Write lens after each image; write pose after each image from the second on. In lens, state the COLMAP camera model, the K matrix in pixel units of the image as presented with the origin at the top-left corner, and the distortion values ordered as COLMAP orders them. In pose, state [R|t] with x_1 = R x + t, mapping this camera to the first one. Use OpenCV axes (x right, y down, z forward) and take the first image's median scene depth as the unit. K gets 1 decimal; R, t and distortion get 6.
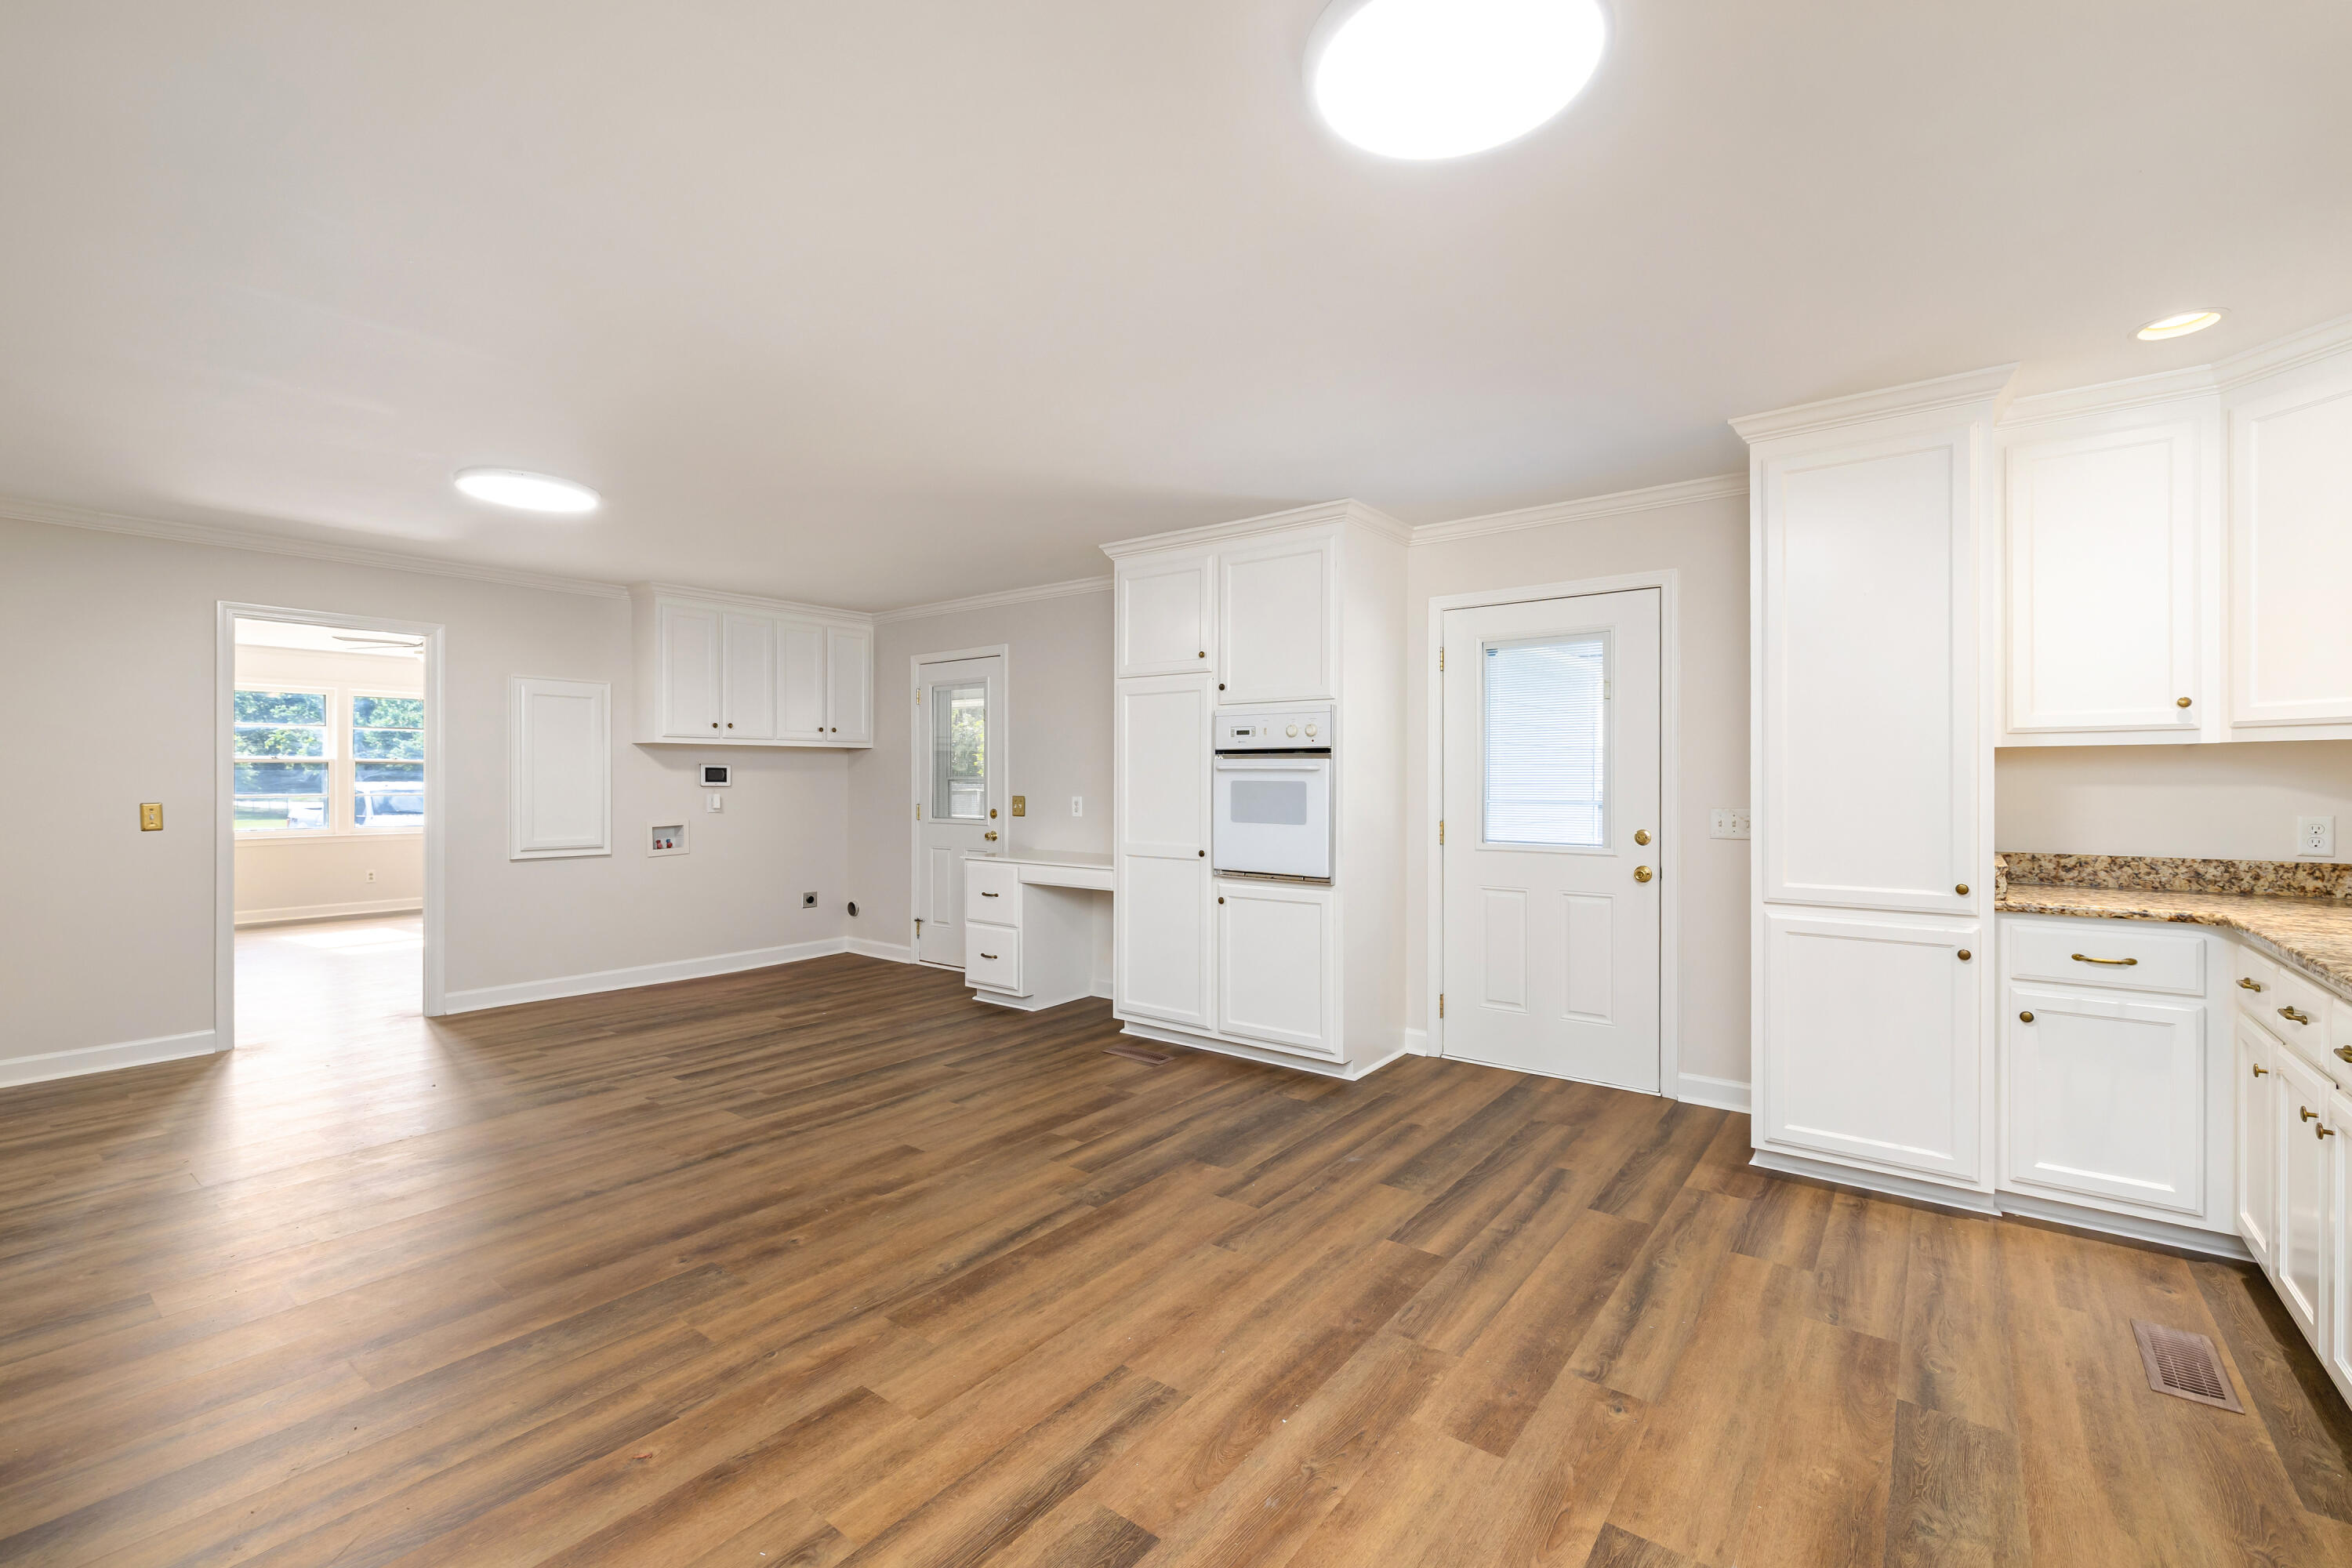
lens RADIAL K [[1011.4, 0, 1183.8], [0, 1011.4, 786.5], [0, 0, 1]] dist [0.000910, -0.000170]
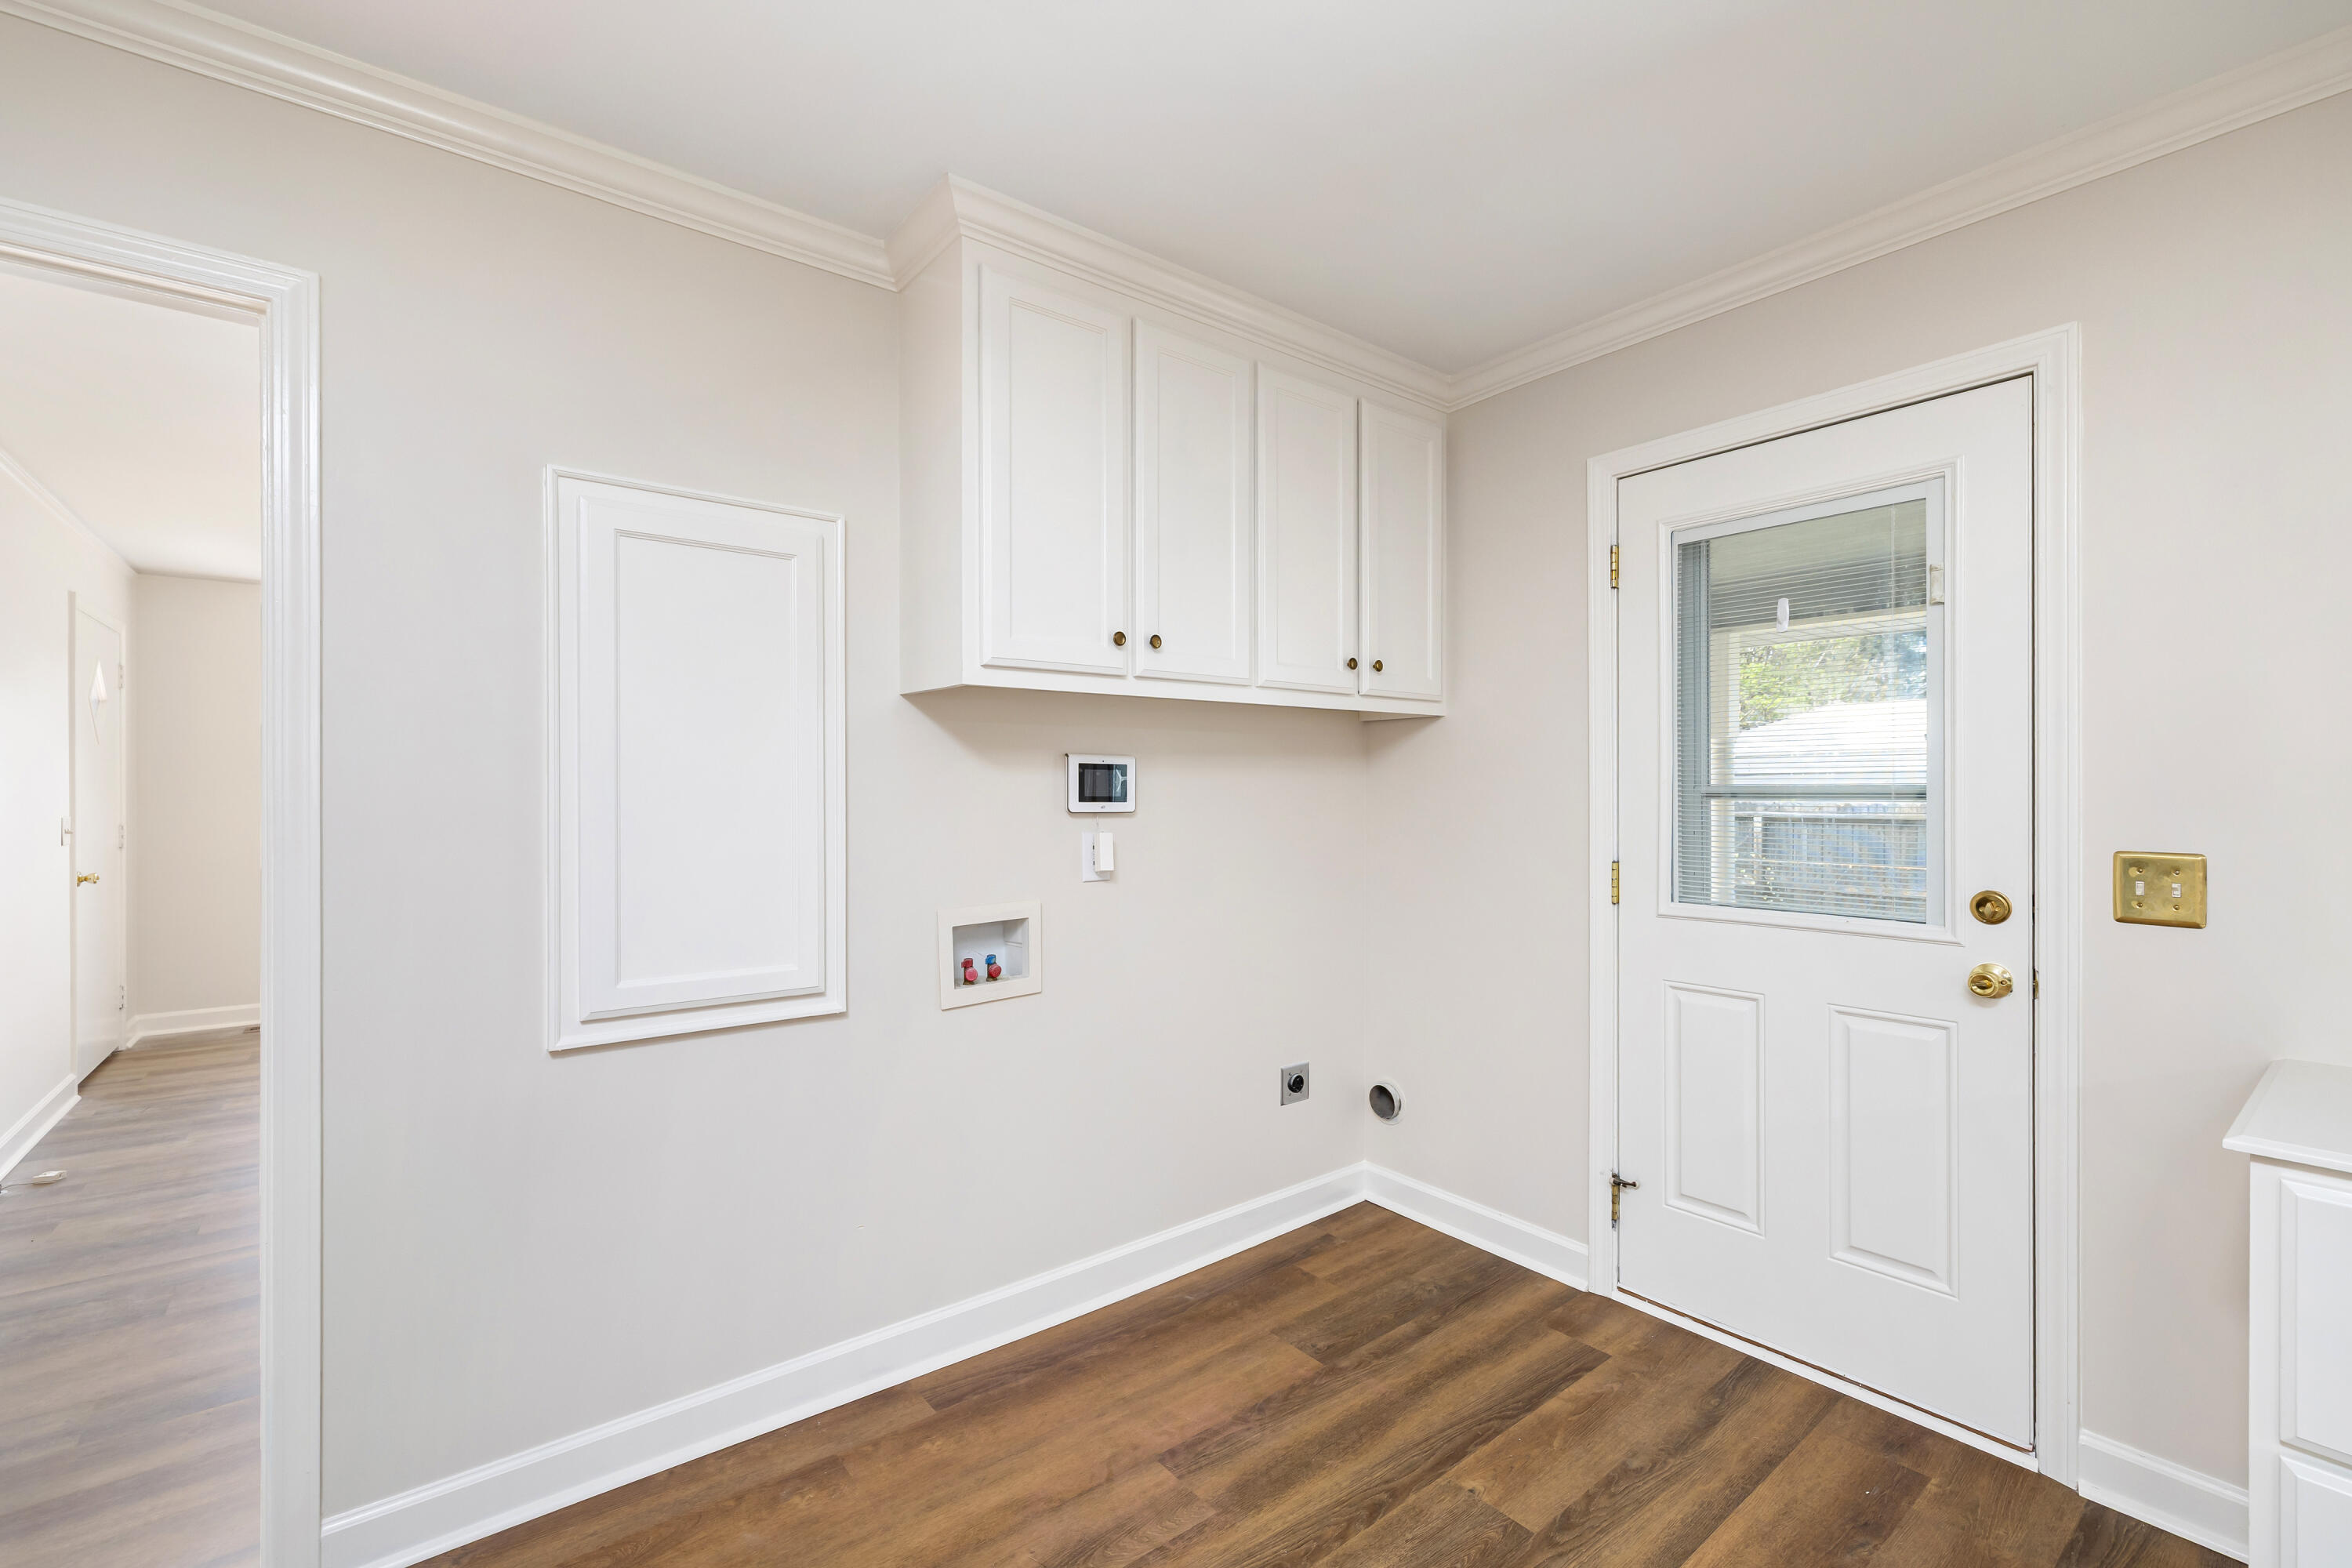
lens RADIAL K [[1011.4, 0, 1179.3], [0, 1011.4, 781.7], [0, 0, 1]] dist [0.000910, -0.000170]
pose [[0.967839, -0.004497, -0.251529, -0.345136], [0.001554, 0.999928, -0.011897, -0.007412], [0.251564, 0.011123, 0.967777, 0.649908]]
